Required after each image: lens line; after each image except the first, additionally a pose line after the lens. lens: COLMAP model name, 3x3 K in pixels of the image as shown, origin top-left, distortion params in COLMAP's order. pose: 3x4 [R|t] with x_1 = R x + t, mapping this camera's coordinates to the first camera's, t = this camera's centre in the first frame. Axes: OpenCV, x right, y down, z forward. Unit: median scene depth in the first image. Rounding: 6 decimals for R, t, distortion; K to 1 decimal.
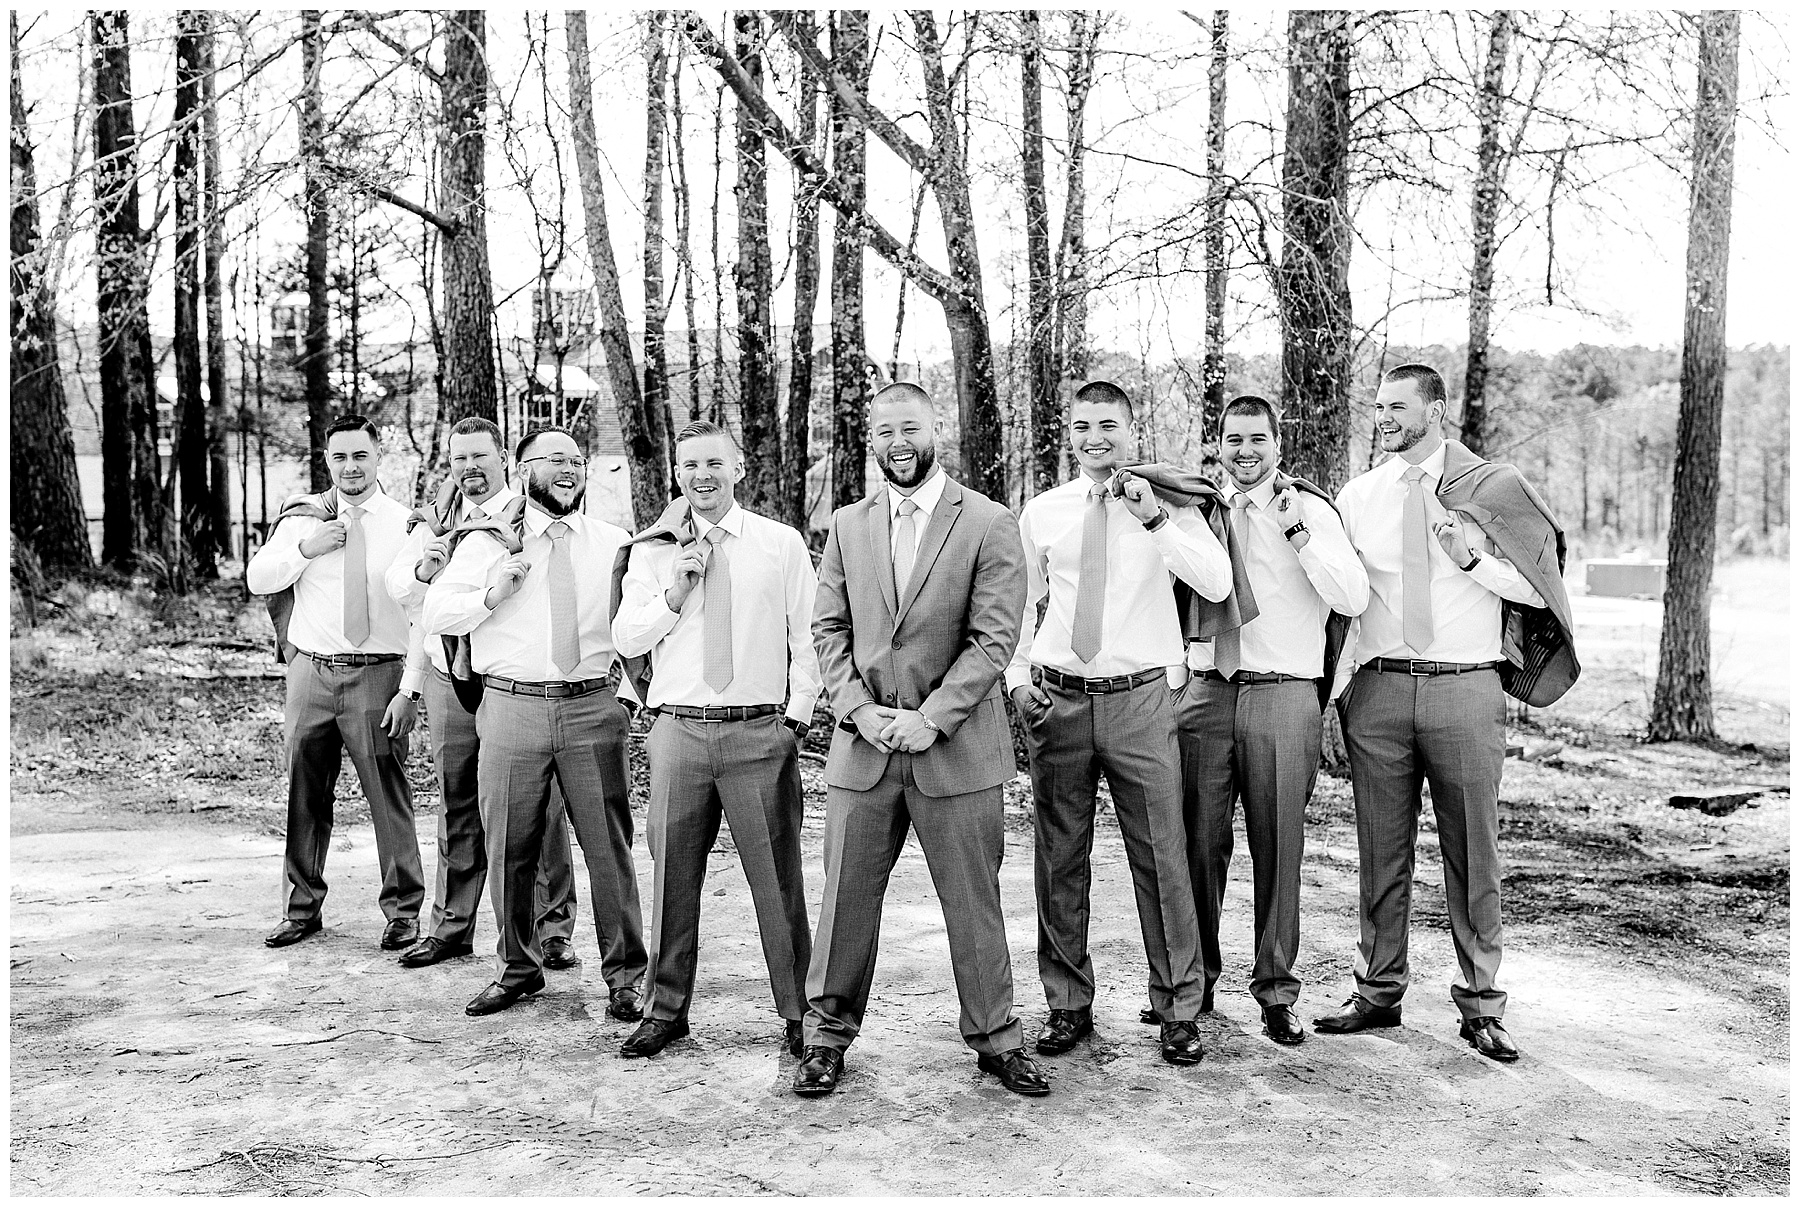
lens RADIAL K [[1929.1, 0, 900.0], [0, 1929.1, 603.5], [0, 0, 1]] dist [0.007077, -0.012671]
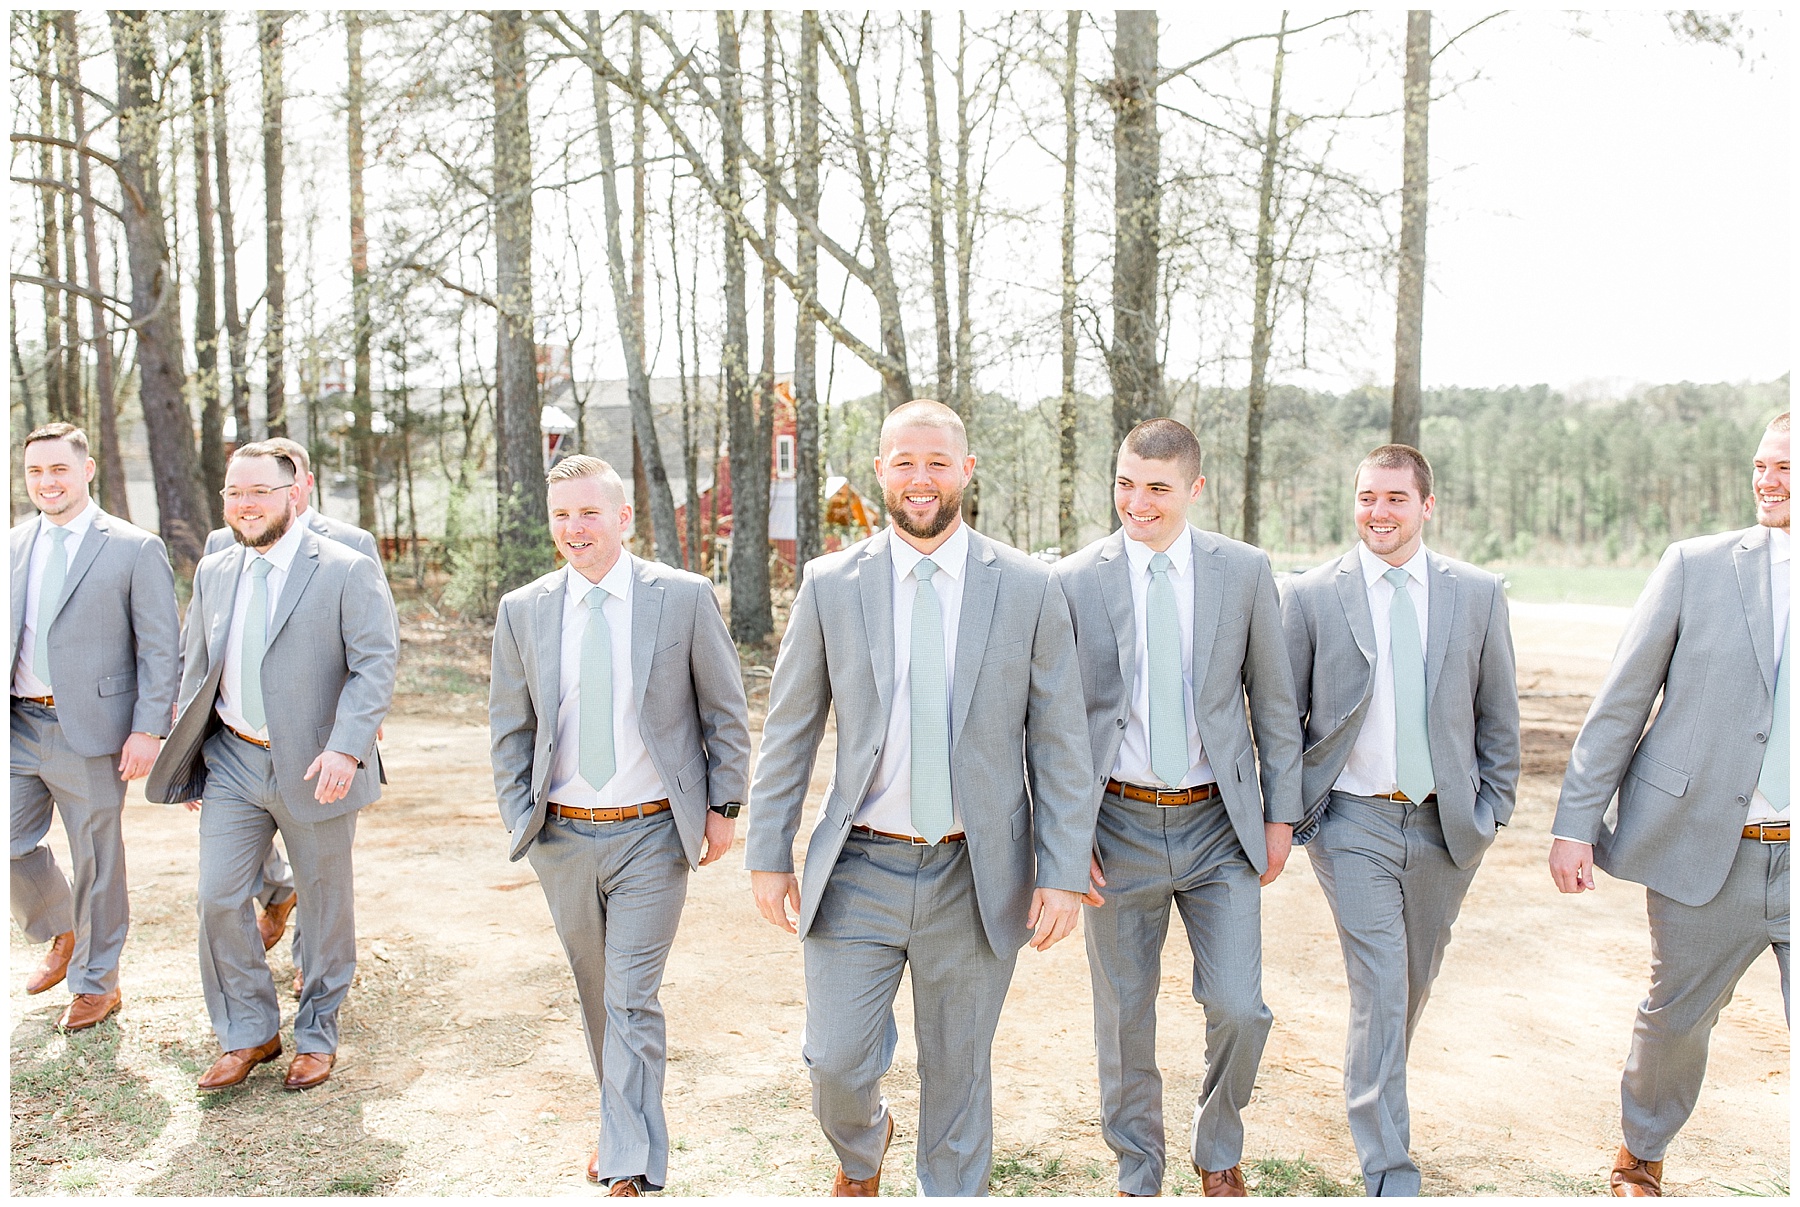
lens RADIAL K [[1631.9, 0, 900.0], [0, 1631.9, 603.5], [0, 0, 1]] dist [0.005841, -0.000714]
pose [[0.998411, -0.008730, 0.055670, -0.026315], [0.008720, 0.999962, 0.000425, 0.013035], [-0.055671, 0.000061, 0.998449, -0.178686]]
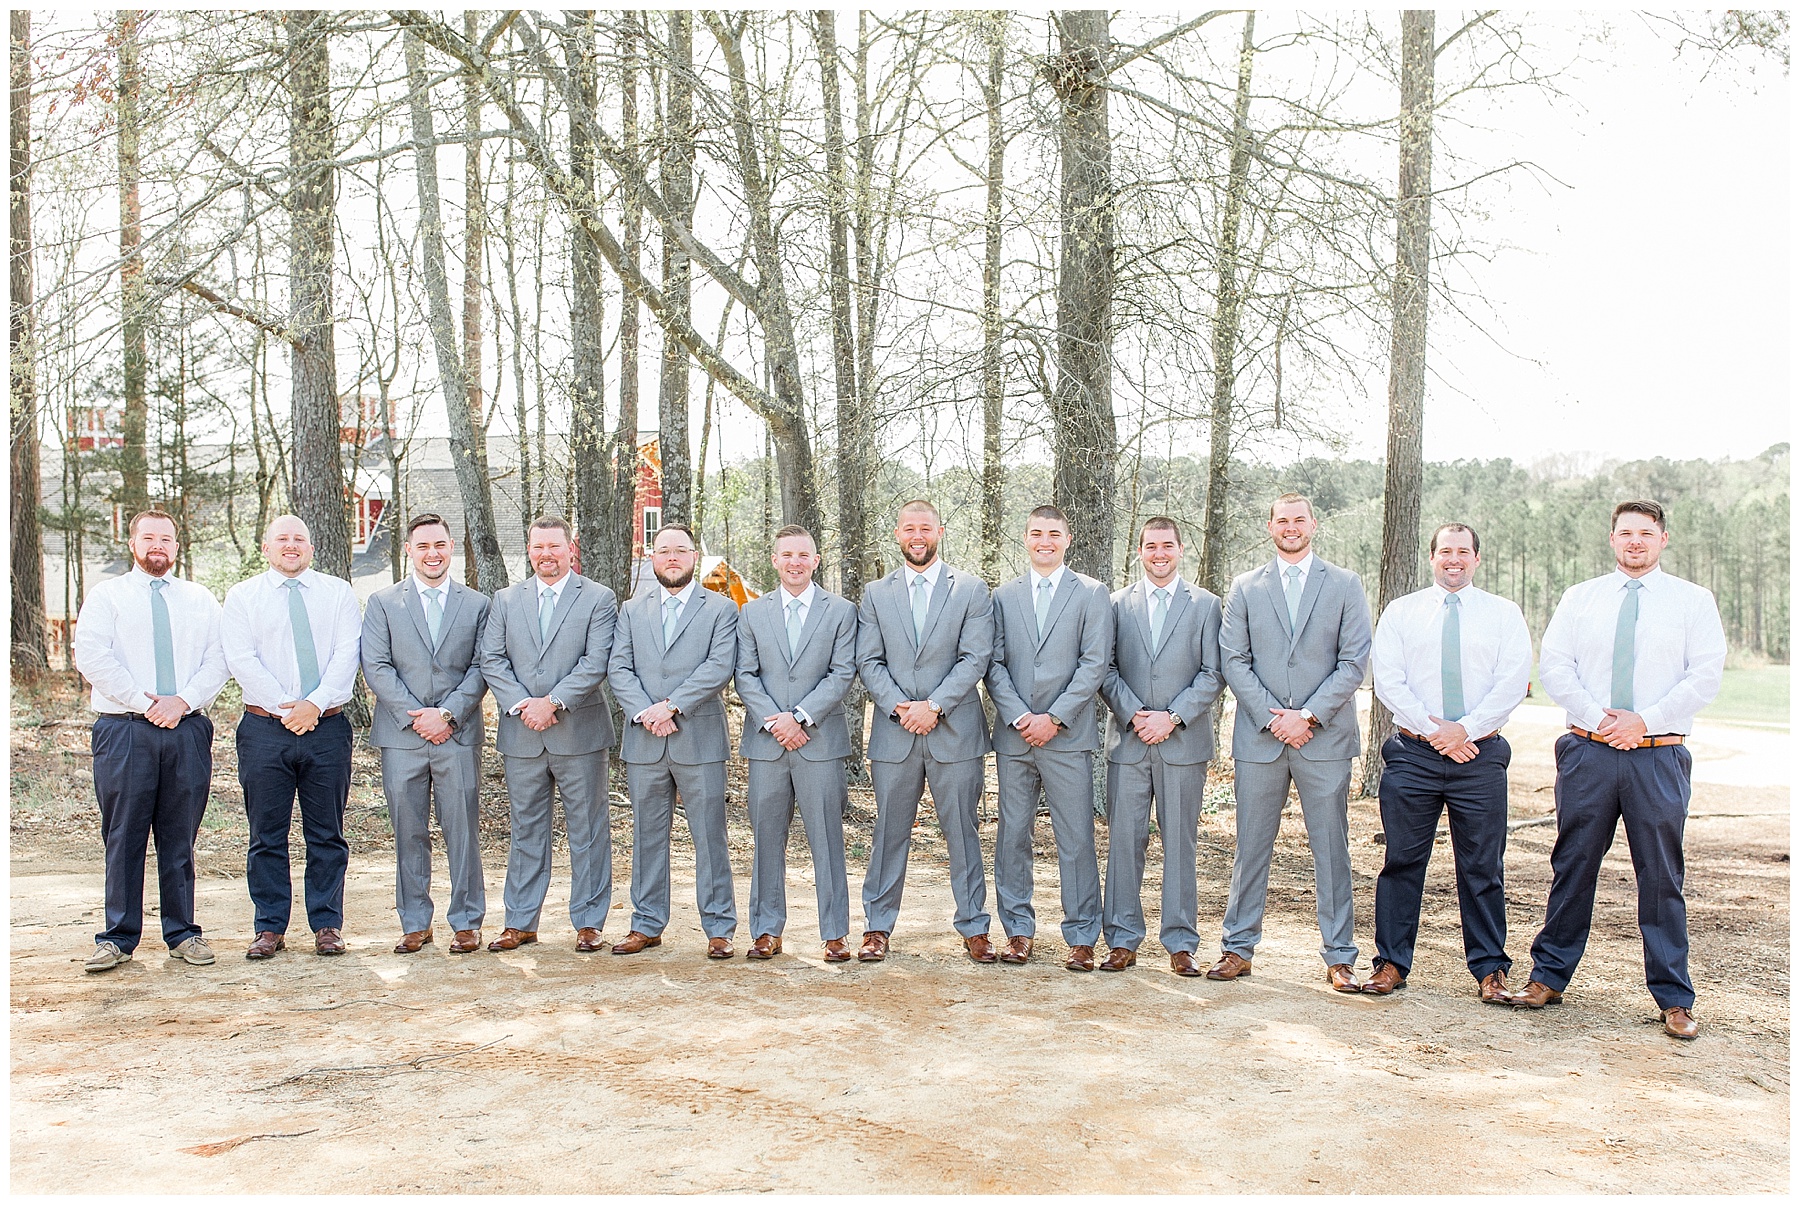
lens RADIAL K [[1848.0, 0, 912.4], [0, 1848.0, 686.6], [0, 0, 1]] dist [0.005737, -0.001872]
pose [[0.992134, -0.004711, 0.125094, -0.025035], [0.005664, 0.999958, -0.007265, 0.009389], [-0.125054, 0.007916, 0.992118, -0.084488]]
